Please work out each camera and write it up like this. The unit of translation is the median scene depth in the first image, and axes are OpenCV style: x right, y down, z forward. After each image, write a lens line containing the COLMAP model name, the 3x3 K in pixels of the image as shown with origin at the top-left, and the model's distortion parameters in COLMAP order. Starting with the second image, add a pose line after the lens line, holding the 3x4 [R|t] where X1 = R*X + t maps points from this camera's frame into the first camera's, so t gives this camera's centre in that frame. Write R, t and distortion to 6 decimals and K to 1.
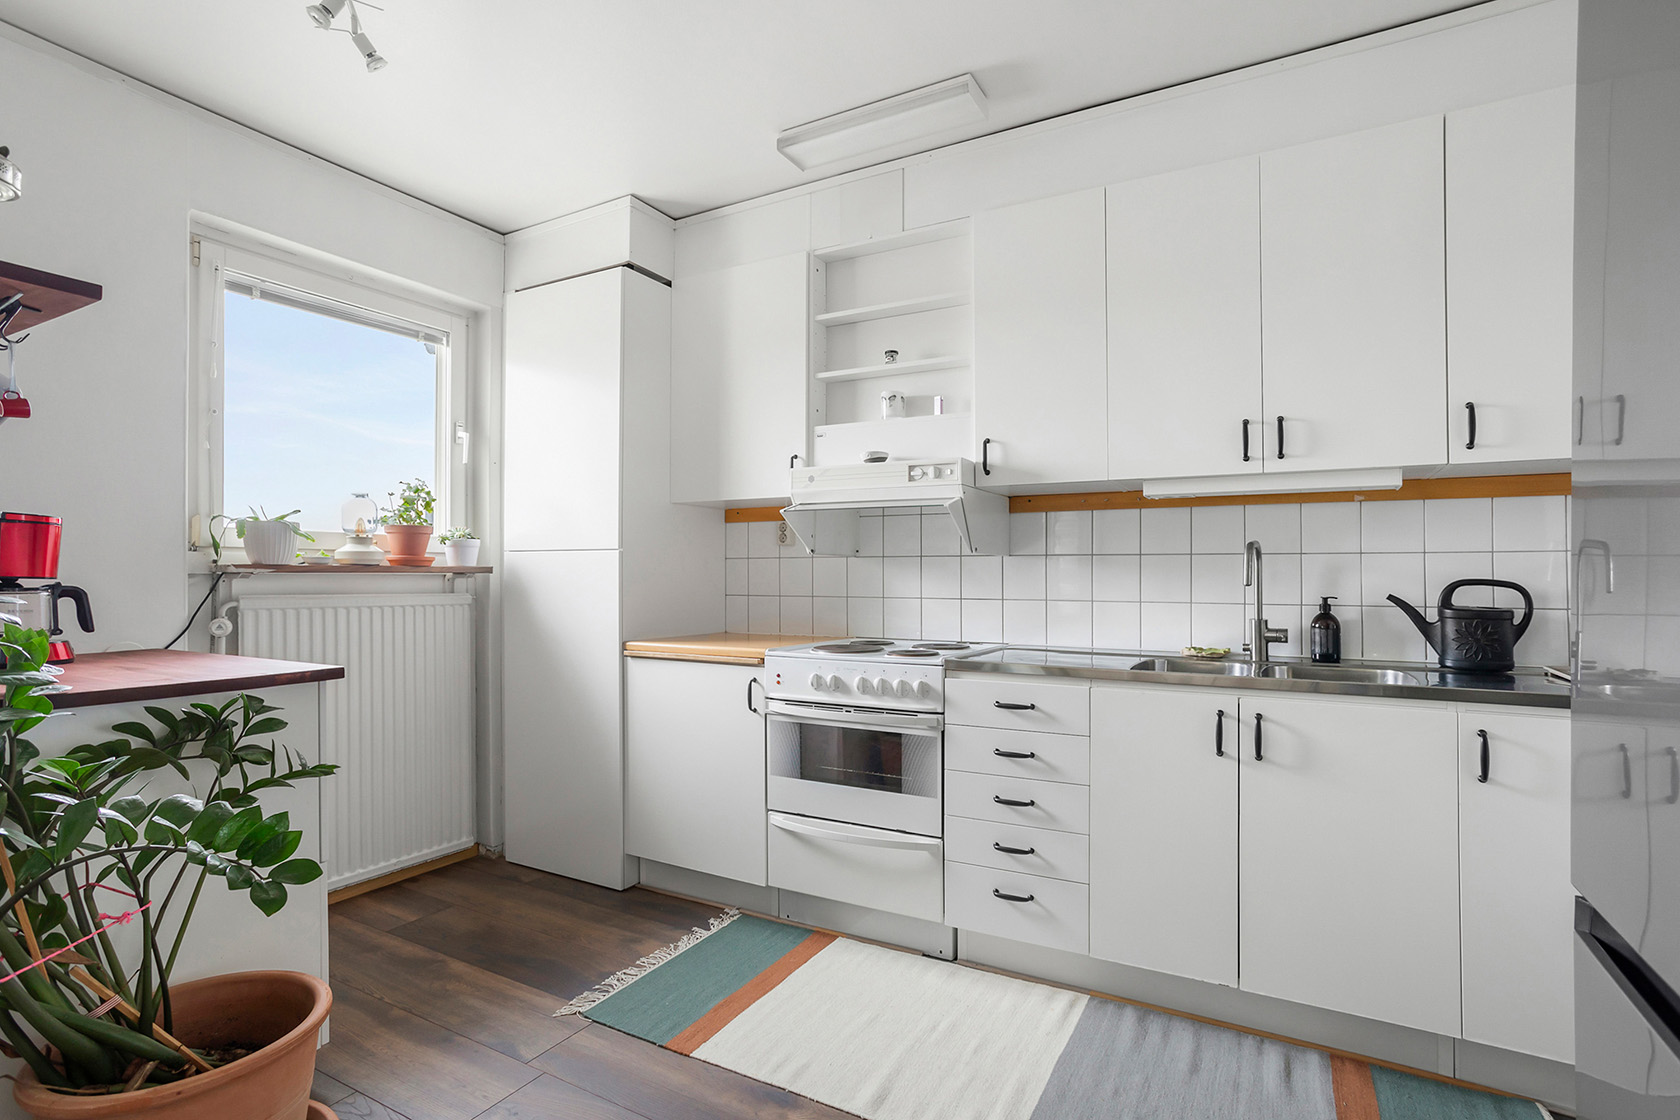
lens RADIAL K [[822.0, 0, 842.7], [0, 822.0, 568.2], [0, 0, 1]] dist [-0.046567, 0.032536]
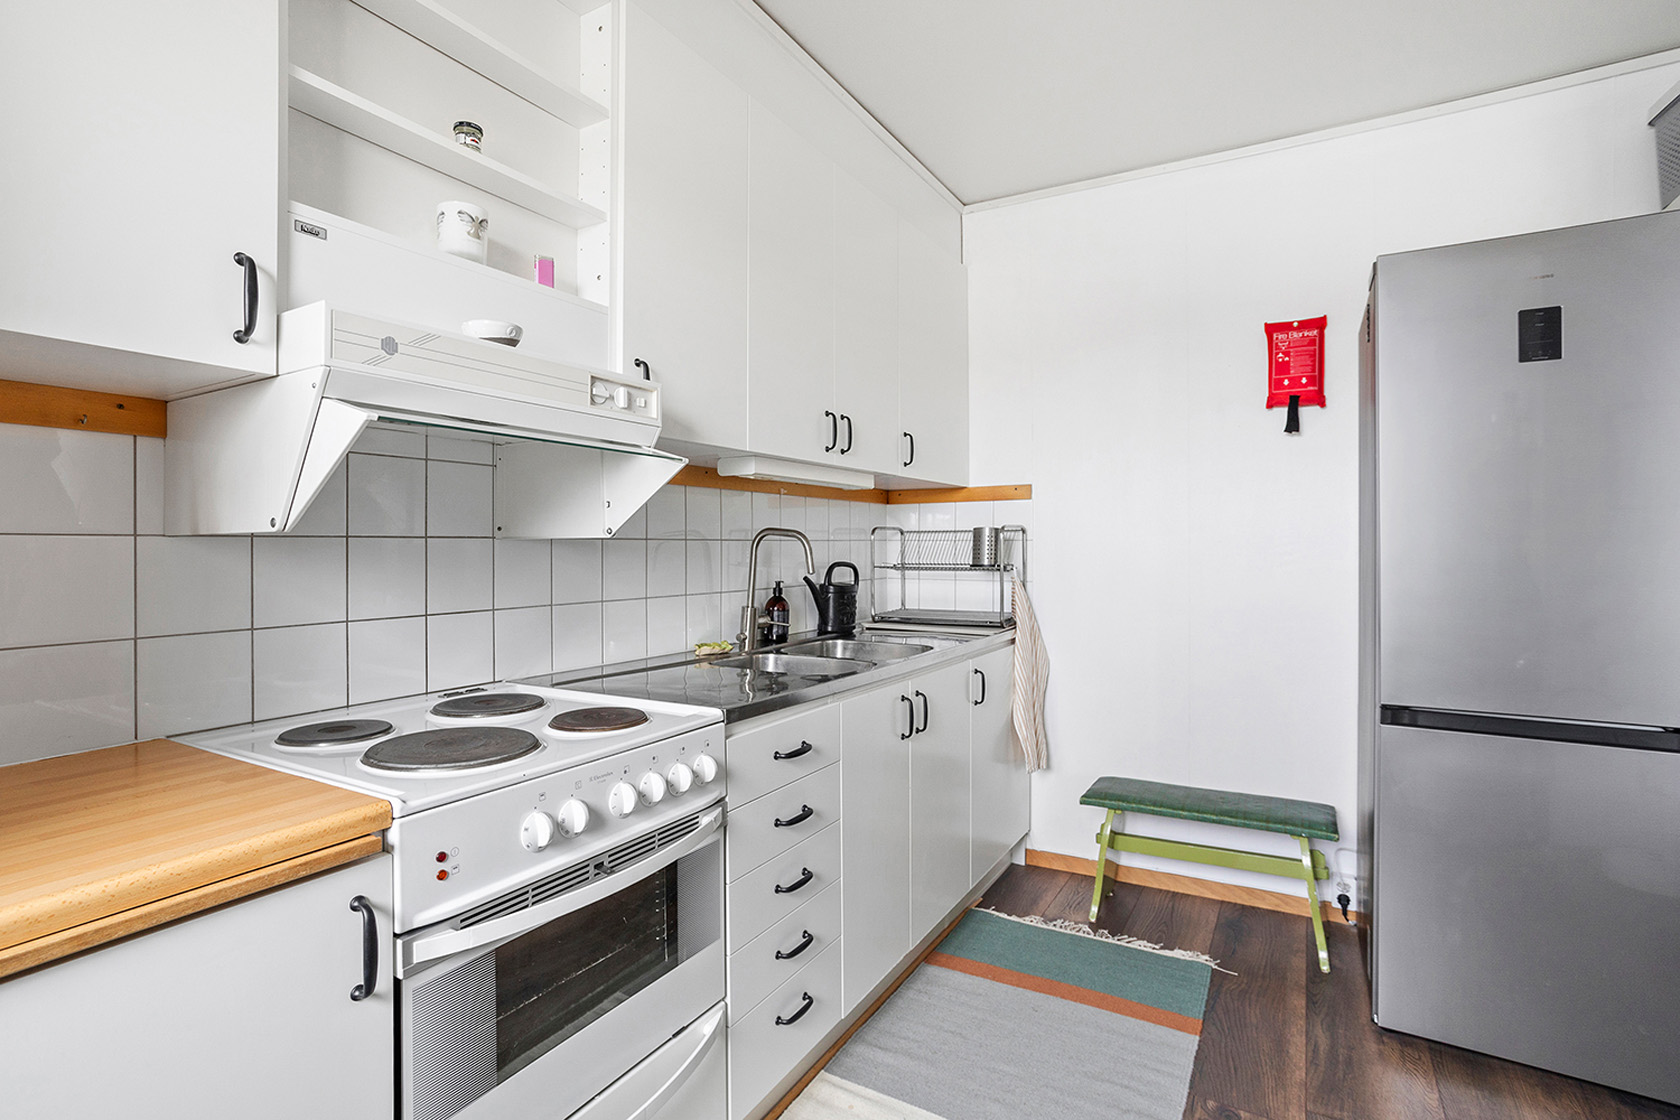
lens RADIAL K [[823.0, 0, 839.9], [0, 823.0, 541.0], [0, 0, 1]] dist [-0.000633, 0.000125]
pose [[0.010672, 0.002781, 0.999939, -0.454515], [-0.000800, 0.999996, -0.002773, -0.013595], [-0.999943, -0.000770, 0.010674, 0.813234]]
